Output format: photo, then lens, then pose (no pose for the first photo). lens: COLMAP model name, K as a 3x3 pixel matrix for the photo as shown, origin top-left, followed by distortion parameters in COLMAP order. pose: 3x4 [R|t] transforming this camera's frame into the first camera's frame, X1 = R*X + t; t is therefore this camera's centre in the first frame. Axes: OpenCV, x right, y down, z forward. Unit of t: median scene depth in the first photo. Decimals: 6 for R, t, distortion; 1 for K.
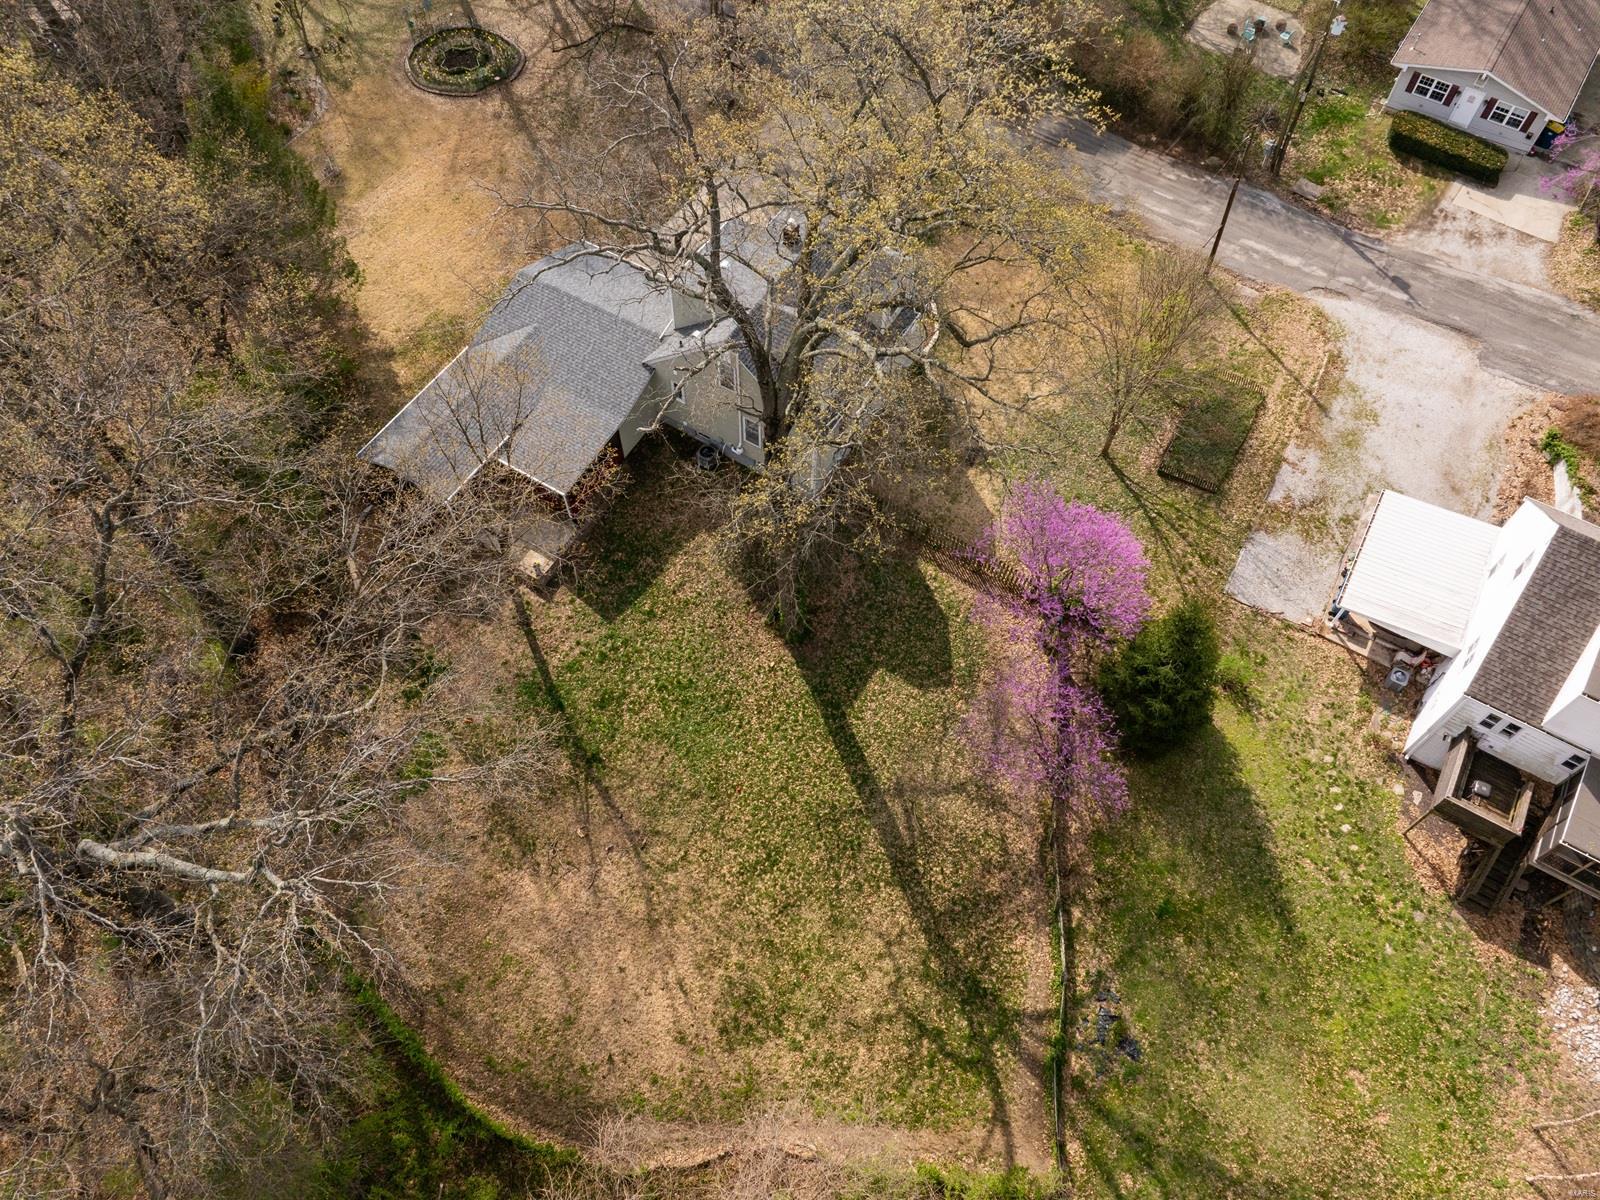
lens RADIAL K [[1112.7, 0, 822.0], [0, 1112.7, 592.4], [0, 0, 1]] dist [-0.063045, 0.034082]
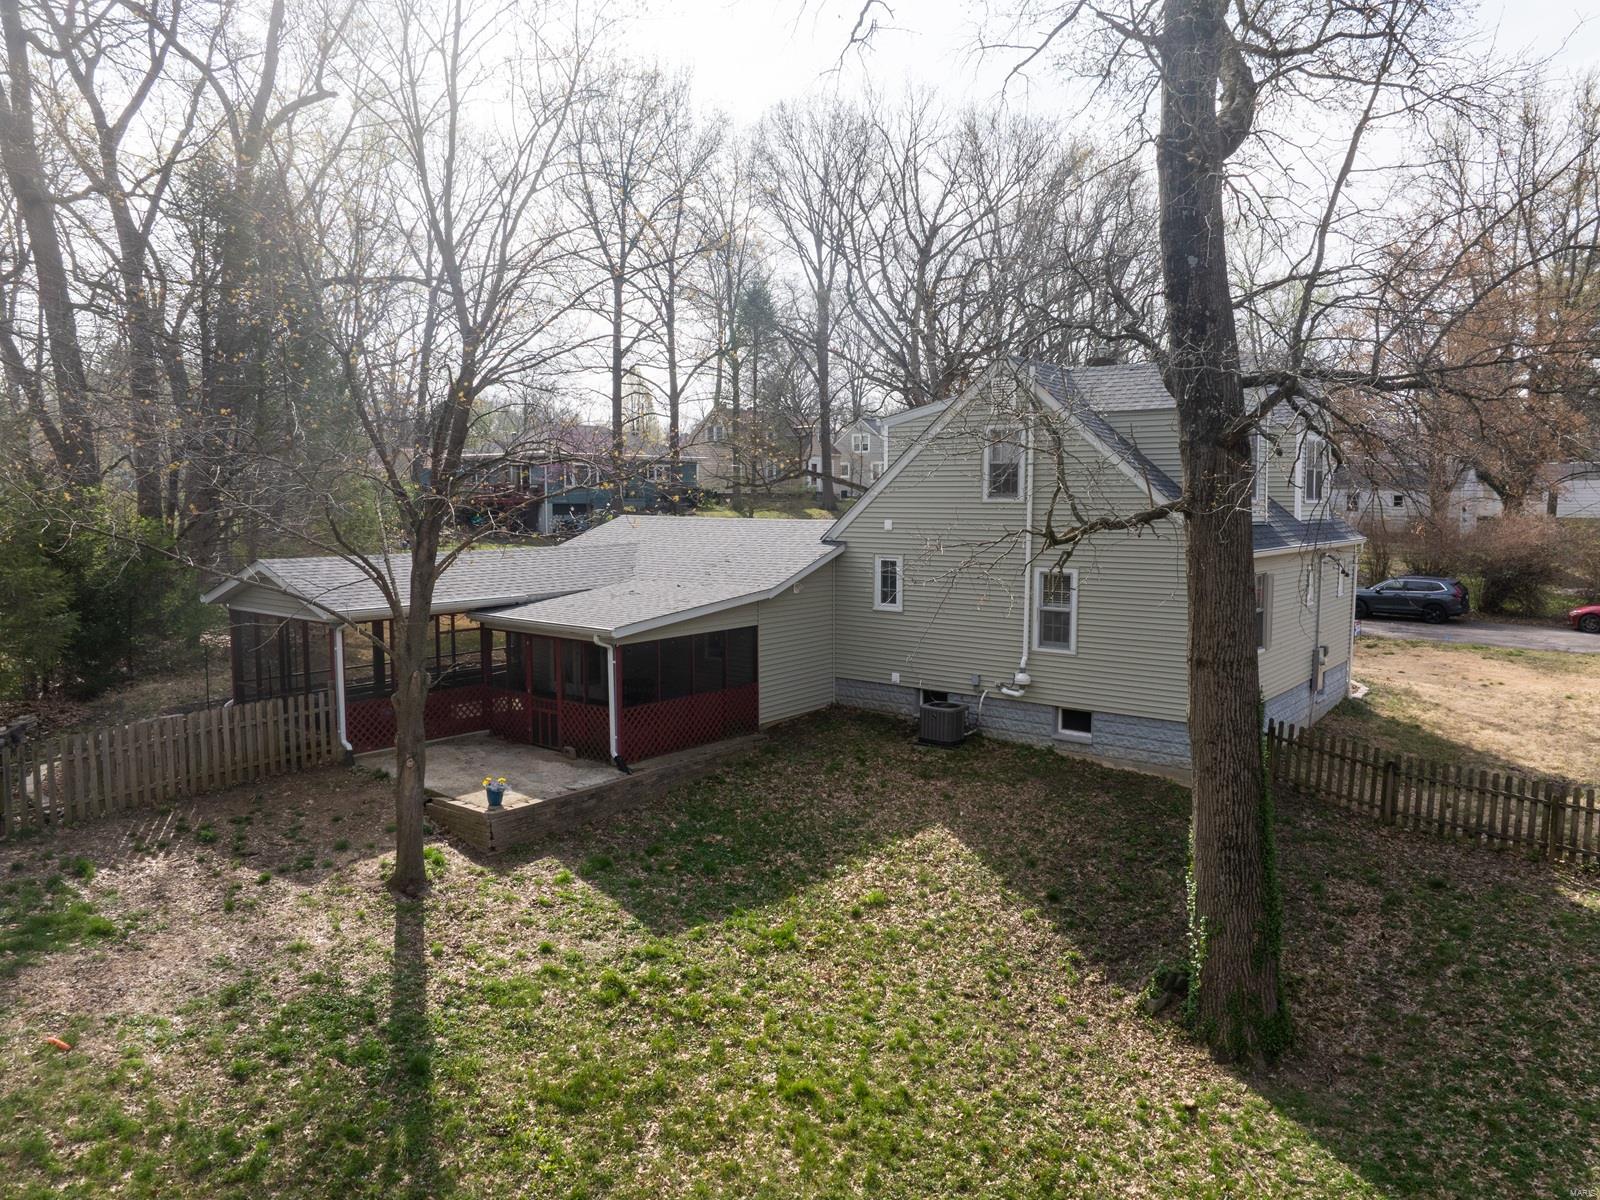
lens RADIAL K [[1135.3, 0, 796.4], [0, 1135.3, 615.6], [0, 0, 1]] dist [-0.059987, 0.027895]
pose [[0.990753, -0.011097, -0.135220, -0.106809], [-0.101699, 0.598954, -0.794299, 0.232511], [0.089805, 0.800706, 0.592287, 0.743216]]
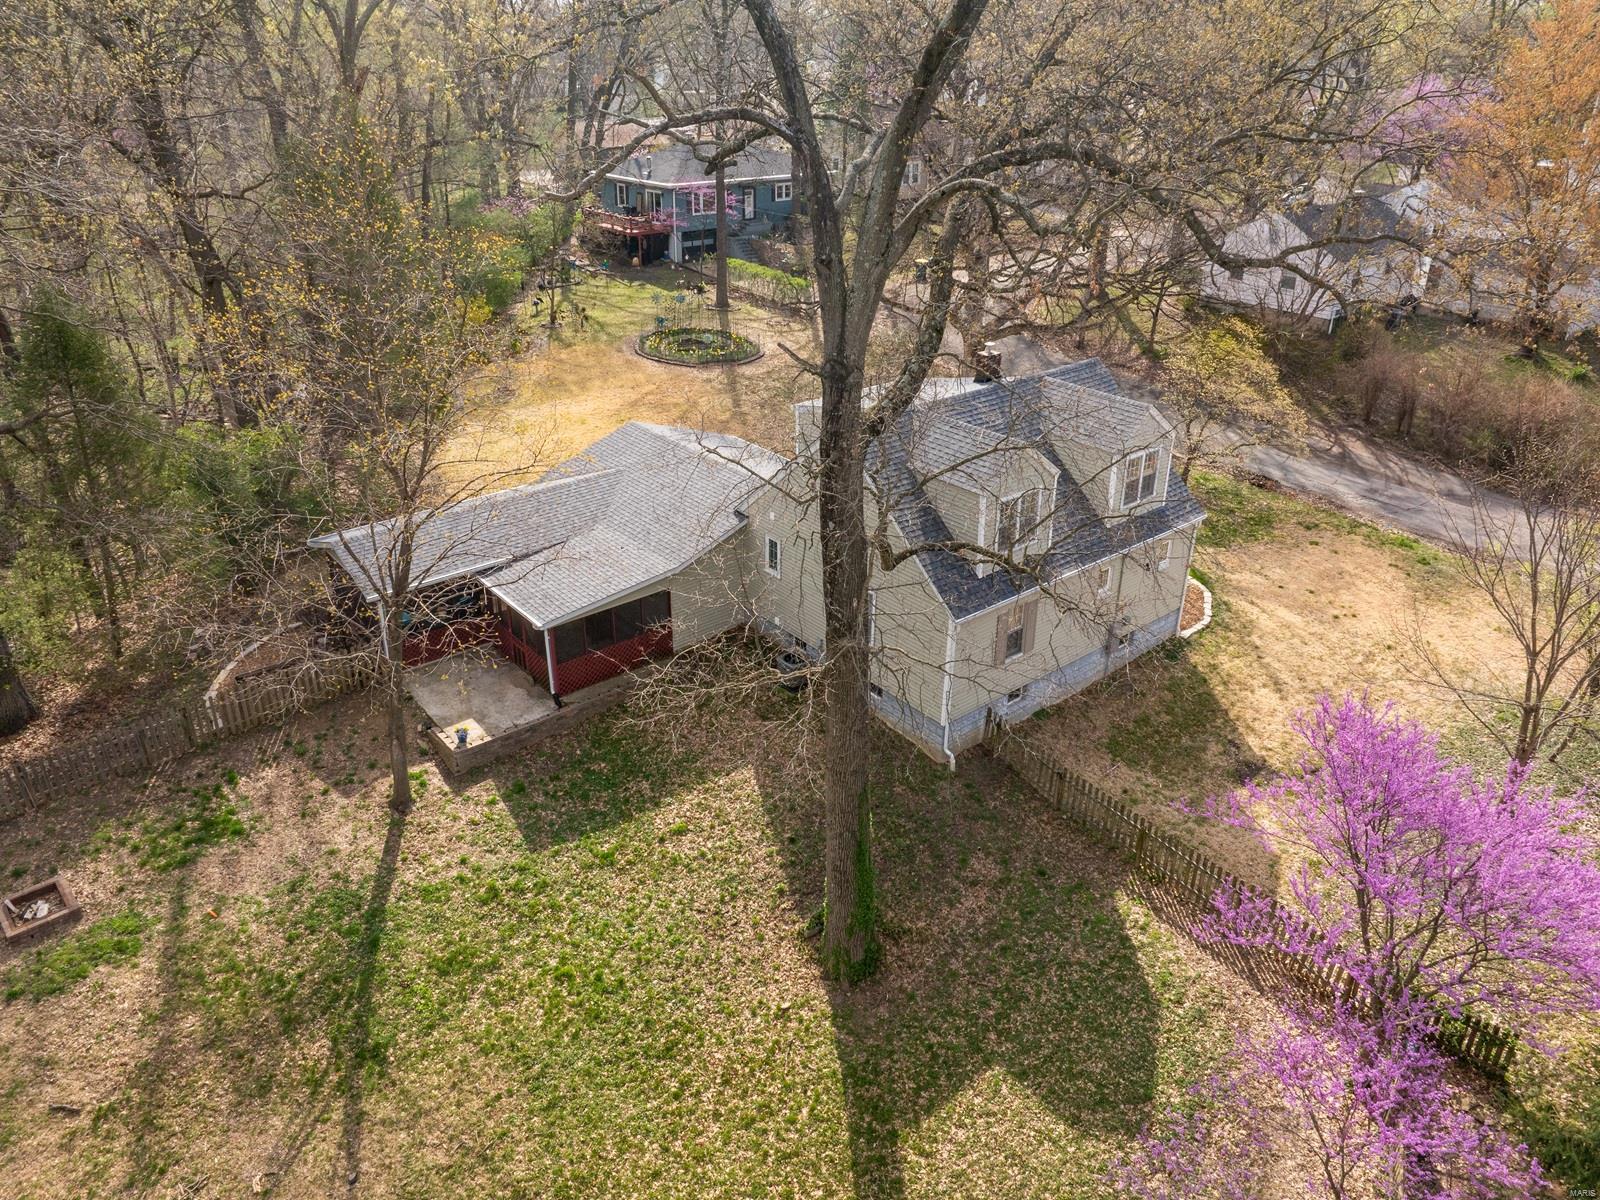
lens RADIAL K [[1144.3, 0, 792.6], [0, 1144.3, 579.2], [0, 0, 1]] dist [-0.048198, -0.002538]
pose [[0.939004, 0.132119, -0.317516, 0.099128], [-0.284861, 0.816080, -0.502860, 0.170077], [0.192681, 0.562635, 0.803937, 0.490147]]
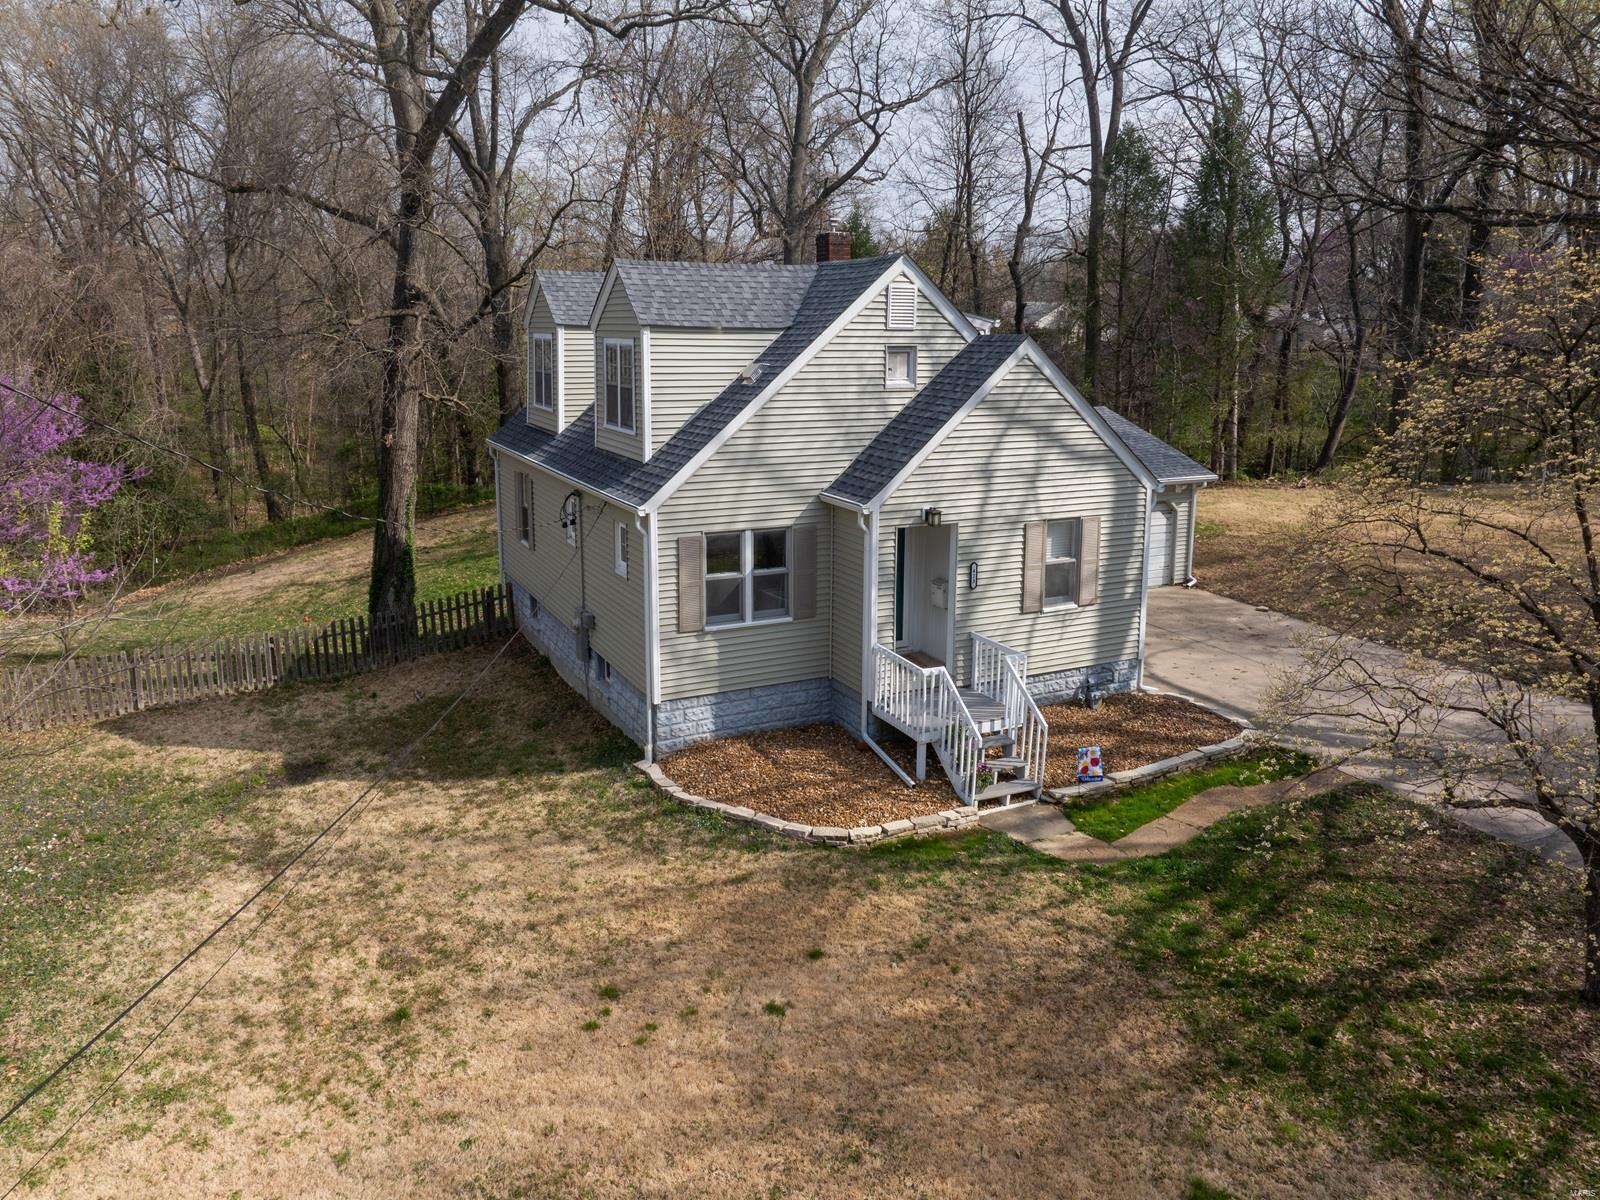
lens RADIAL K [[1172.6, 0, 789.3], [0, 1172.6, 519.8], [0, 0, 1]] dist [-0.044698, 0.007795]
pose [[-0.557864, 0.109669, -0.822654, 0.390016], [-0.721424, 0.425946, 0.546001, -0.533497], [0.410285, 0.898077, -0.158503, 1.169110]]
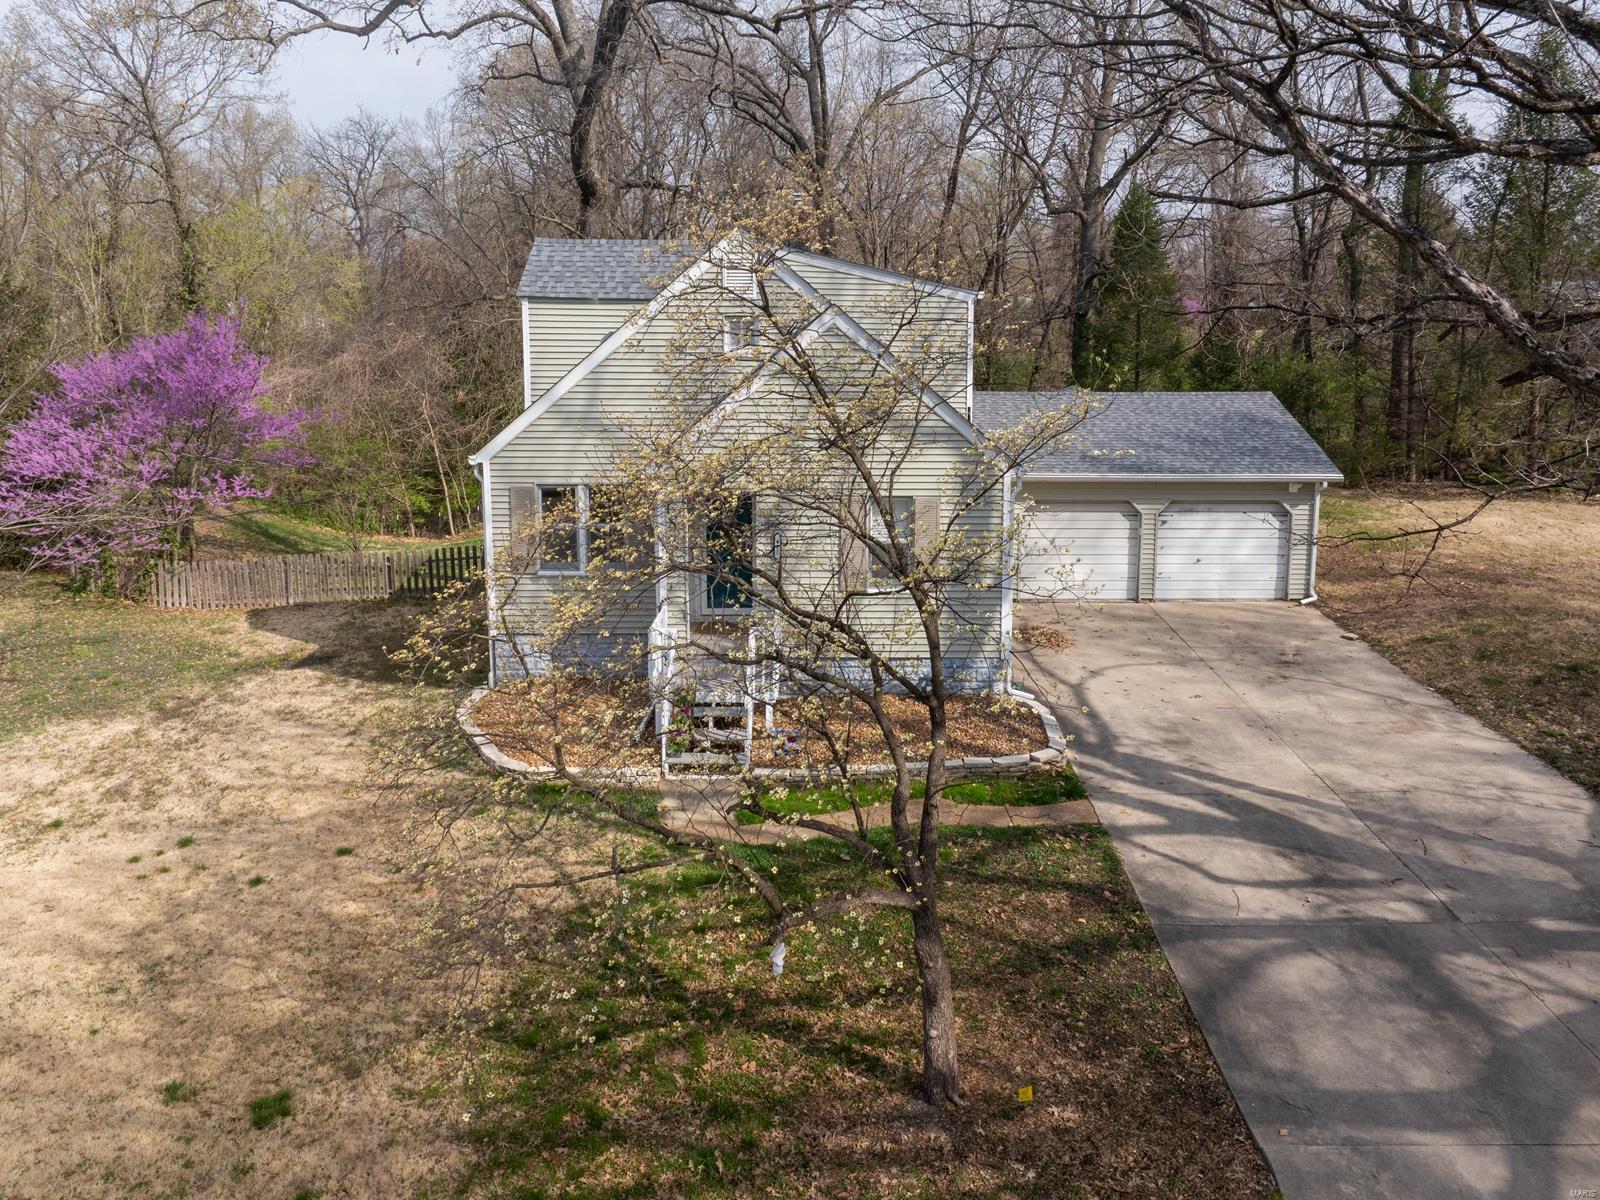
lens RADIAL K [[1184.9, 0, 818.8], [0, 1184.9, 448.0], [0, 0, 1]] dist [-0.035986, 0.005280]
pose [[-0.866804, 0.033031, -0.497554, 0.212860], [-0.439292, 0.421561, 0.793290, -0.689486], [0.235952, 0.906198, -0.350900, 1.262215]]
